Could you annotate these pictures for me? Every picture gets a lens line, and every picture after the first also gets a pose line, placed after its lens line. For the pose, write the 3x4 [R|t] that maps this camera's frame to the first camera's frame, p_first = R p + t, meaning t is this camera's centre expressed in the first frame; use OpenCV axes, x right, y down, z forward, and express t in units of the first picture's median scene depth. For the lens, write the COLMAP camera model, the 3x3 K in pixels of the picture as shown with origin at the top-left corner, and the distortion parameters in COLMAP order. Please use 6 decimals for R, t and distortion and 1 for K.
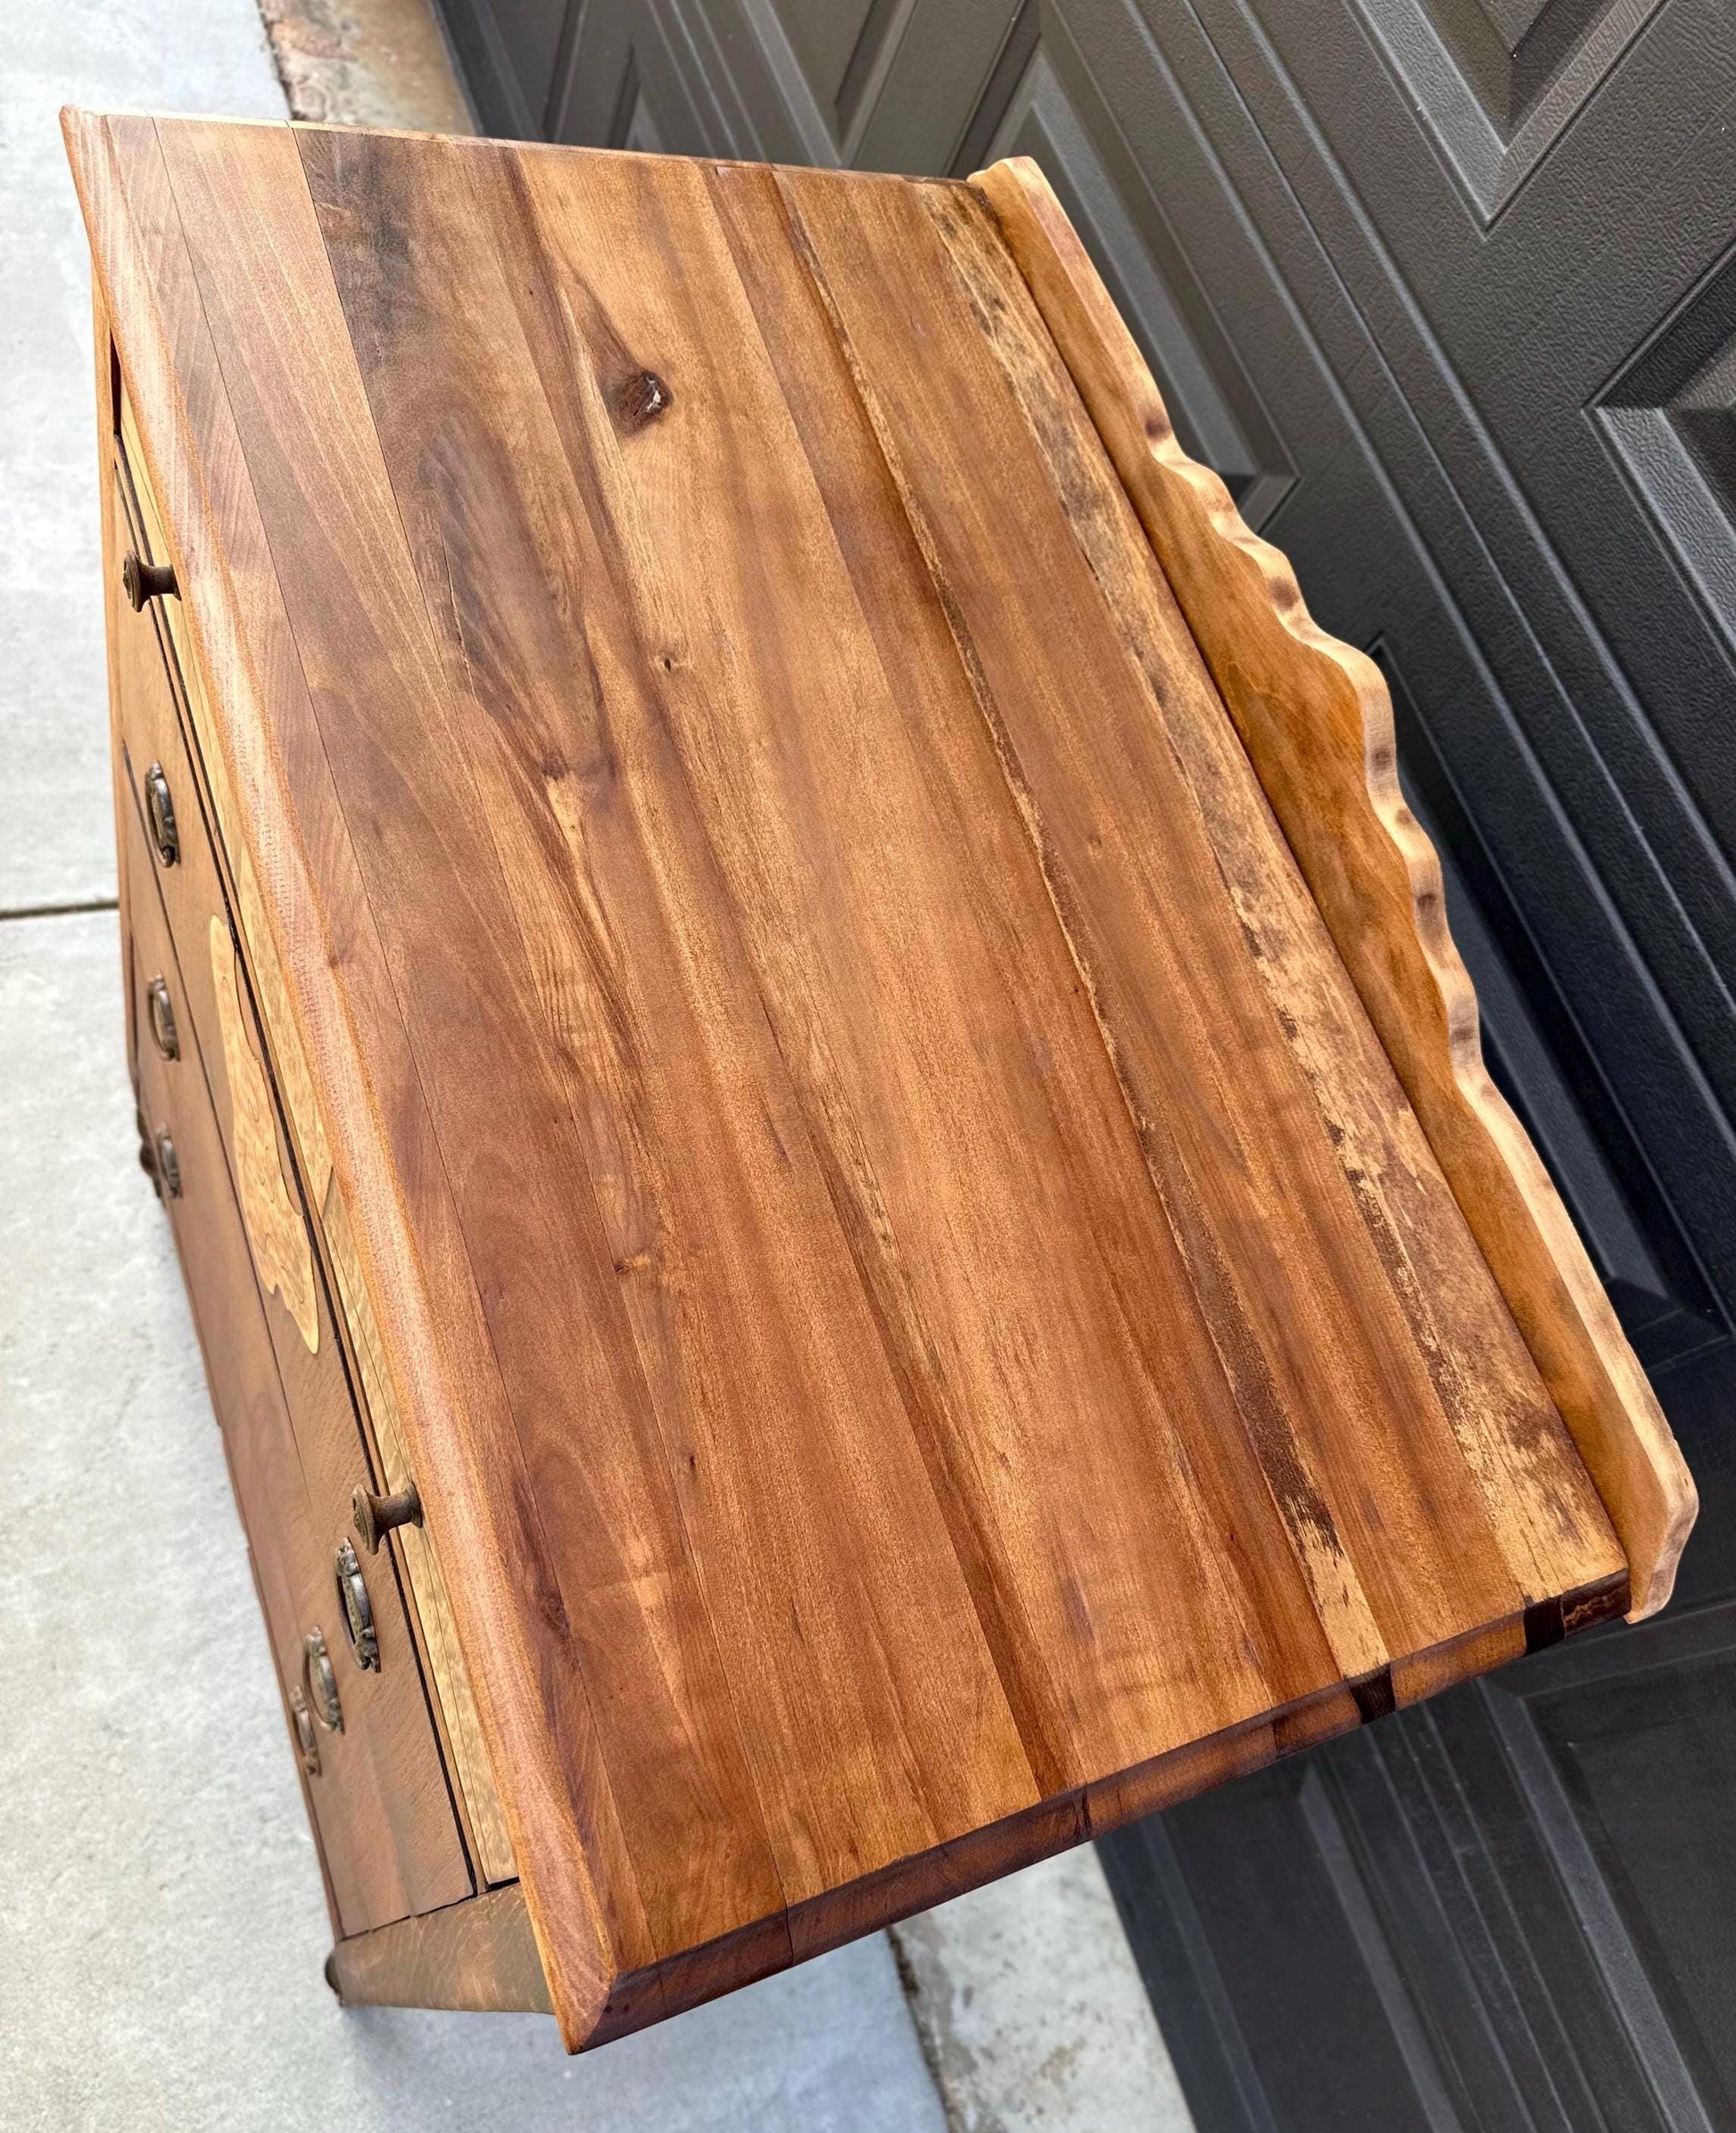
lens RADIAL K [[1700.2, 0, 900.6], [0, 1700.2, 1168.8], [0, 0, 1]] dist [0.159198, -0.305957]
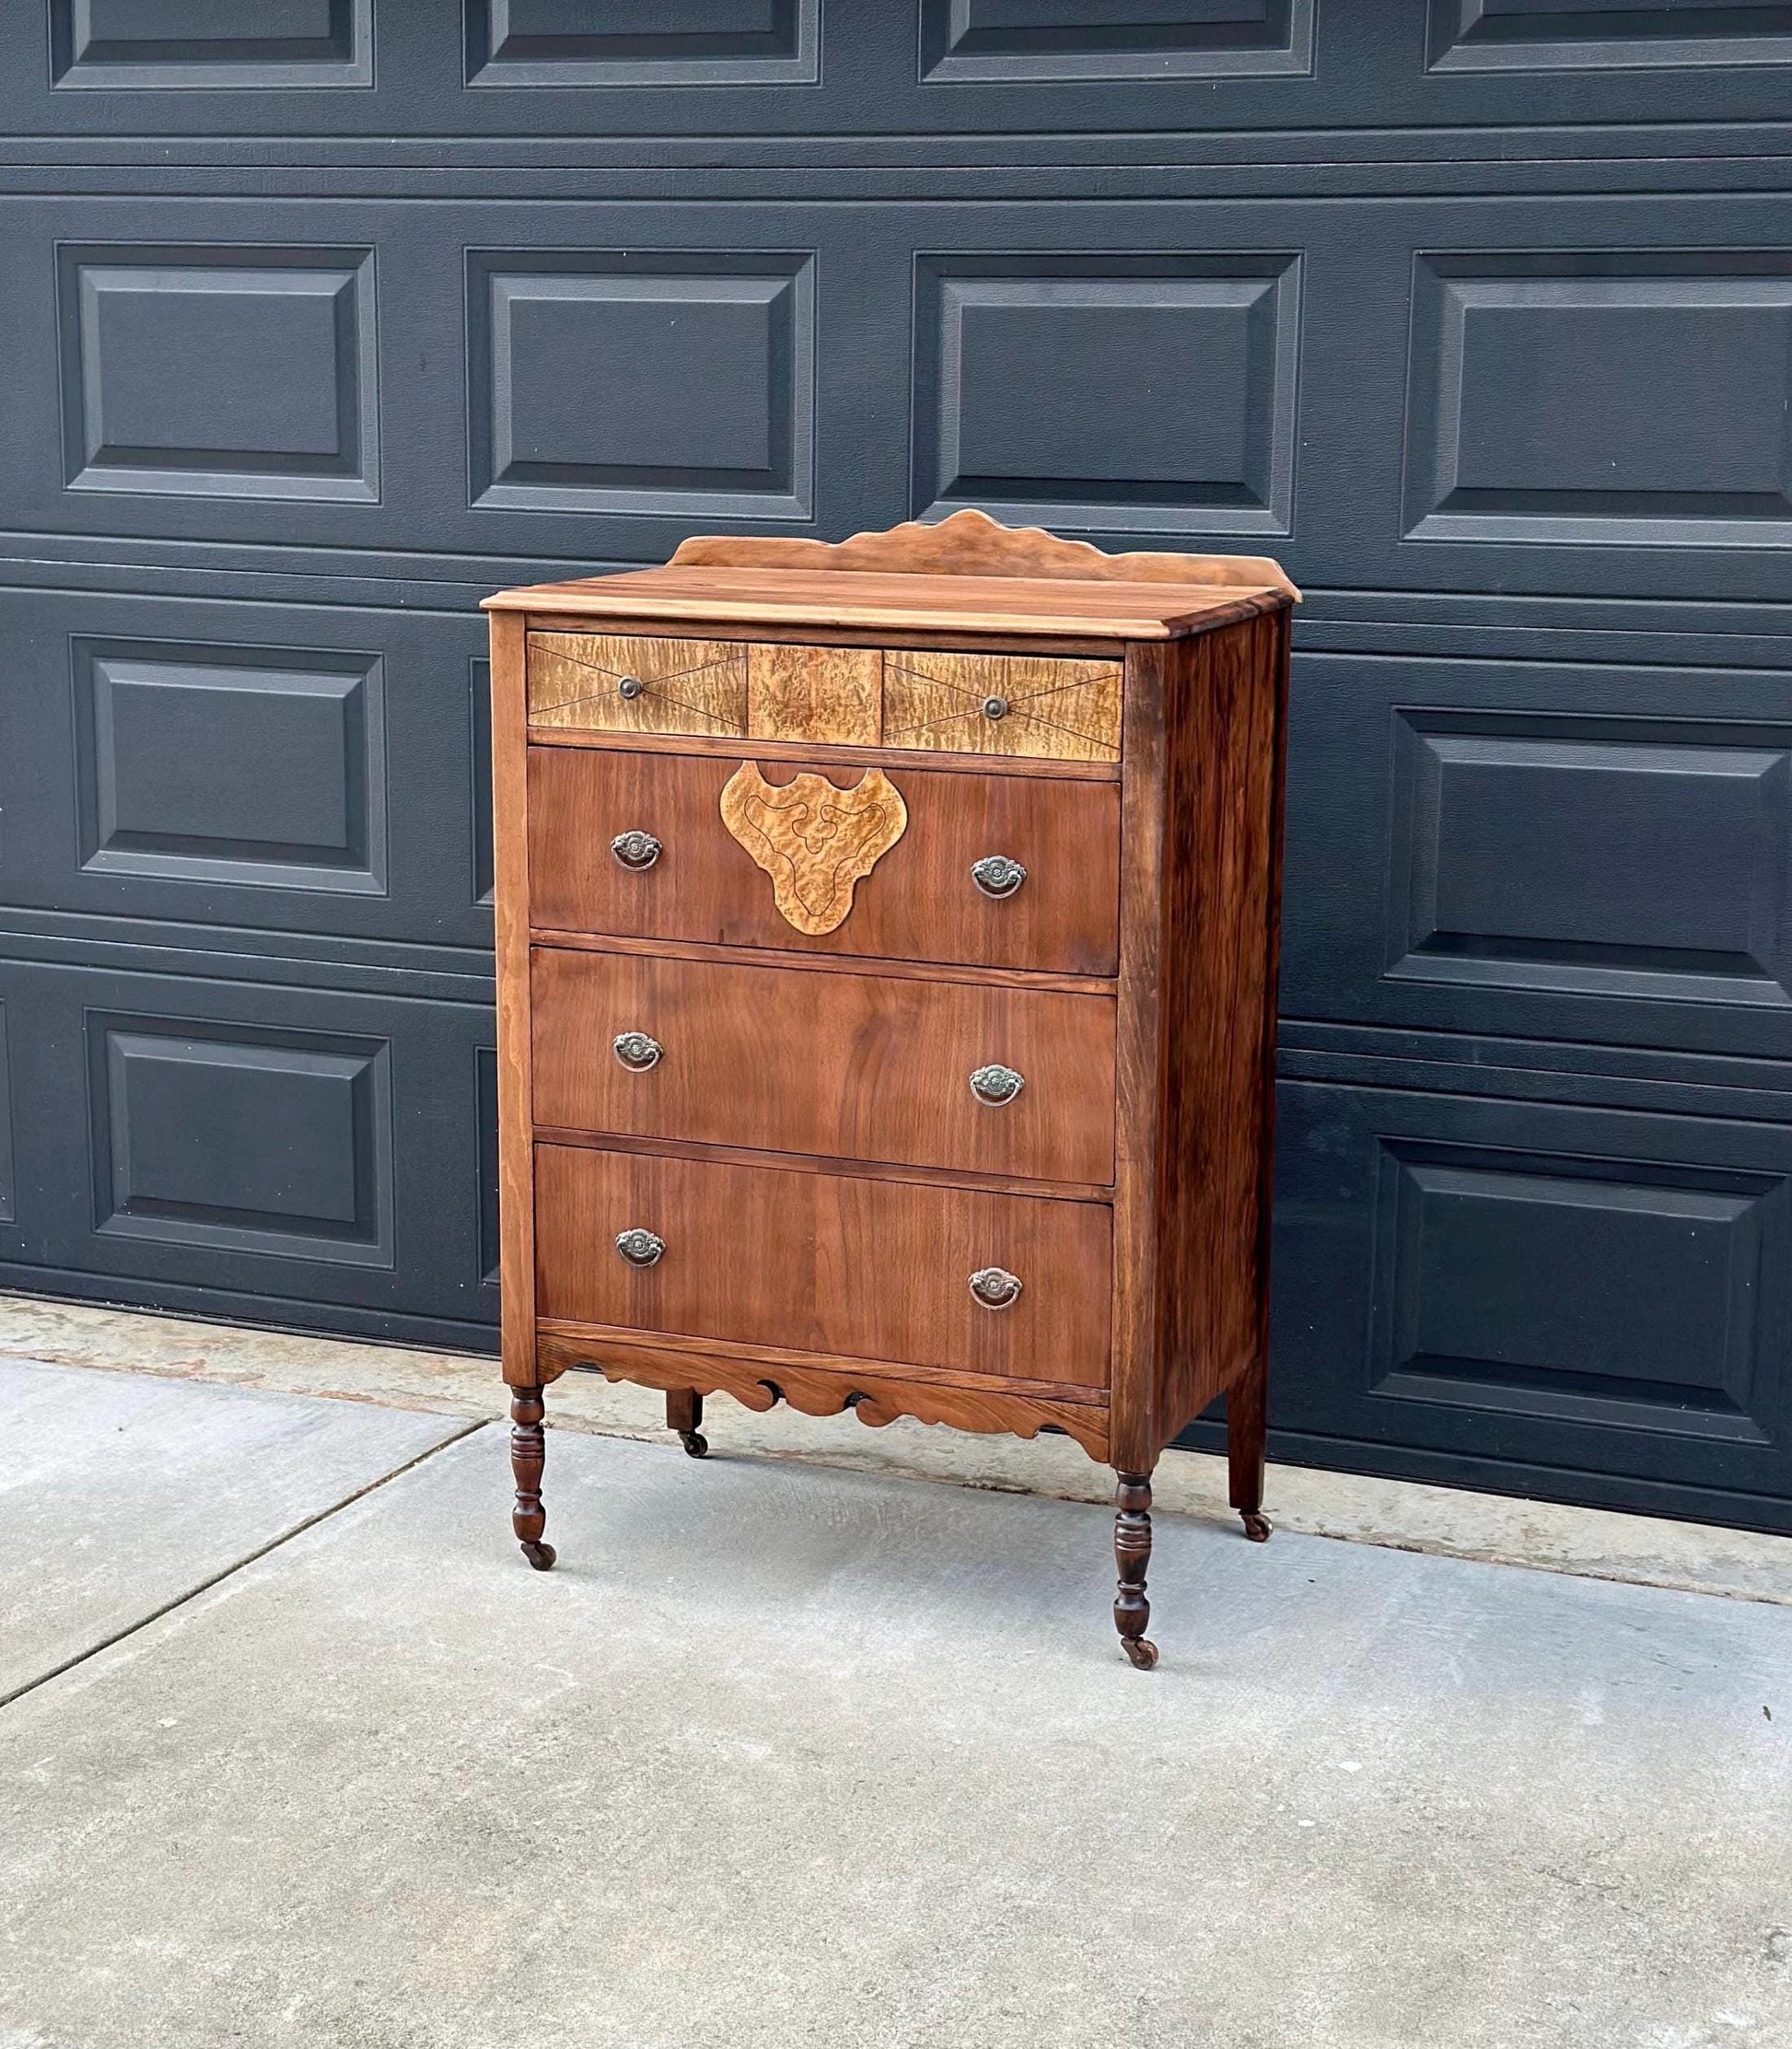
lens RADIAL K [[3478.7, 0, 902.7], [0, 3478.7, 1065.8], [0, 0, 1]] dist [0.148299, -0.031351]
pose [[0.641661, -0.489254, 0.590679, -3.480248], [0.759872, 0.510174, -0.402885, 2.300454], [-0.104237, 0.707356, 0.699129, -2.207424]]
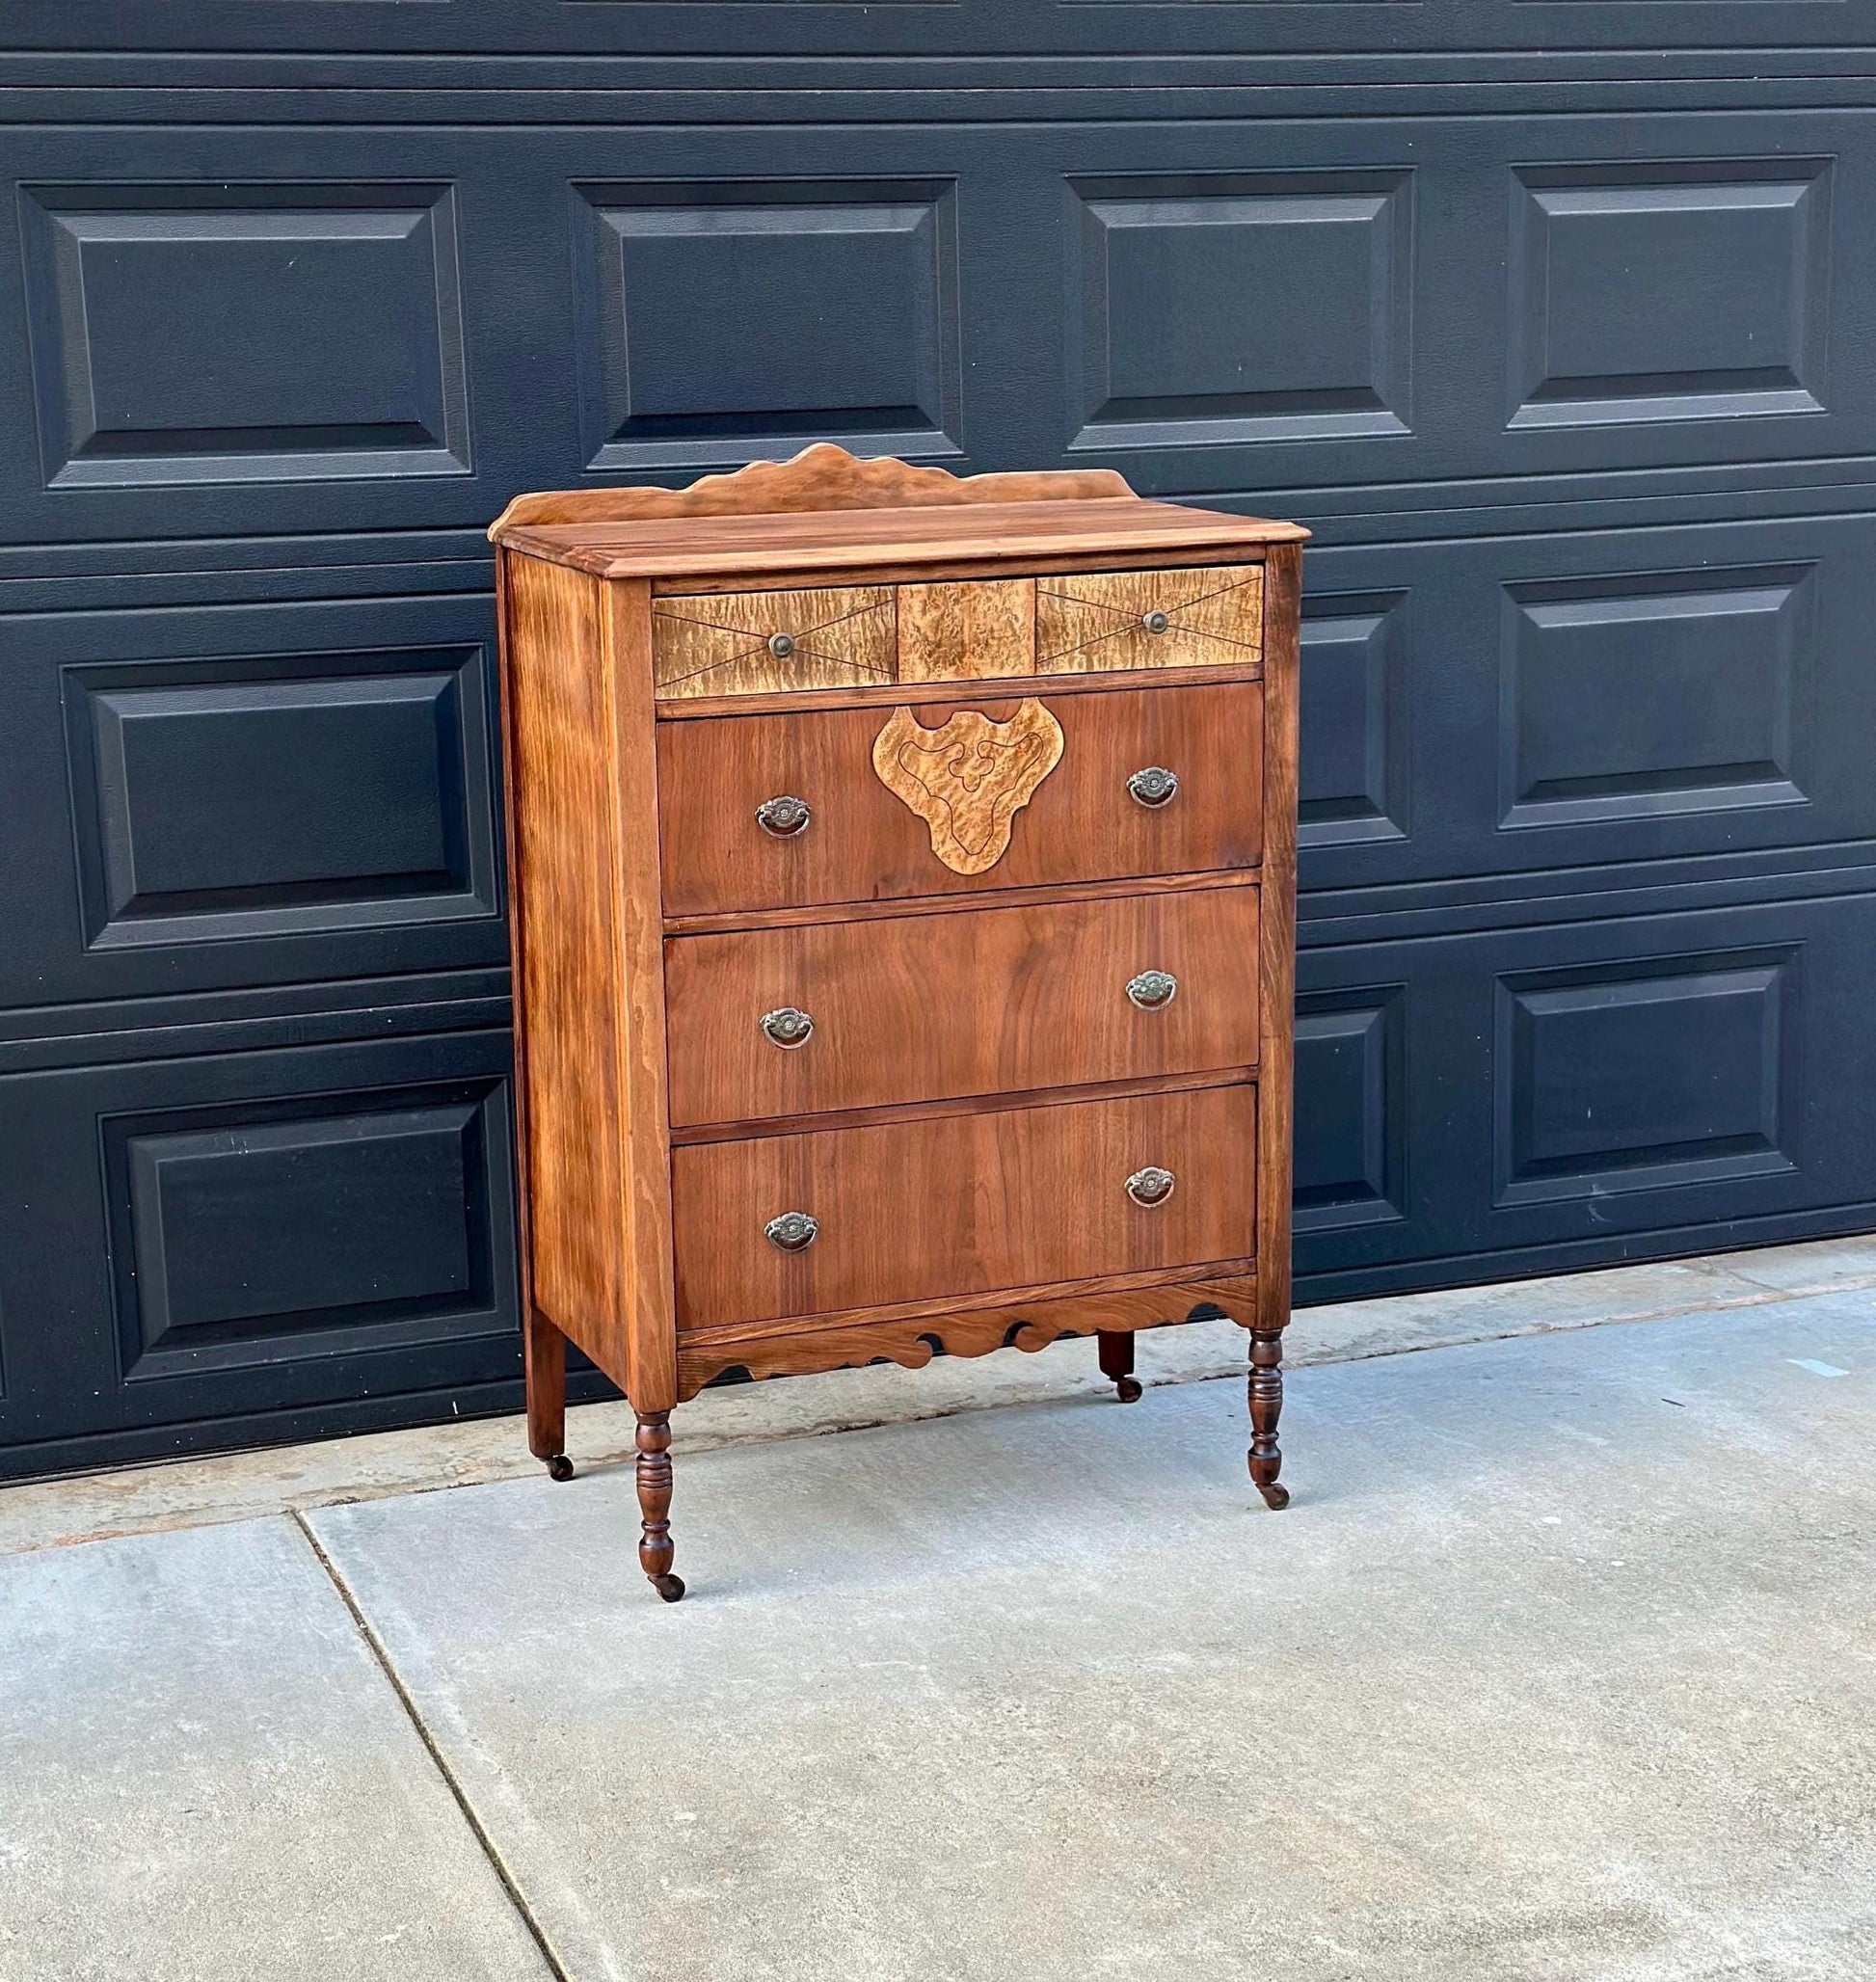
lens RADIAL K [[3624.1, 0, 926.2], [0, 3624.1, 1187.1], [0, 0, 1]] dist [0.149008, -0.041272]
pose [[-0.013052, -0.582858, 0.812469, -5.018891], [0.907104, 0.334966, 0.254874, -1.203230], [-0.420704, 0.740321, 0.524341, -1.173488]]
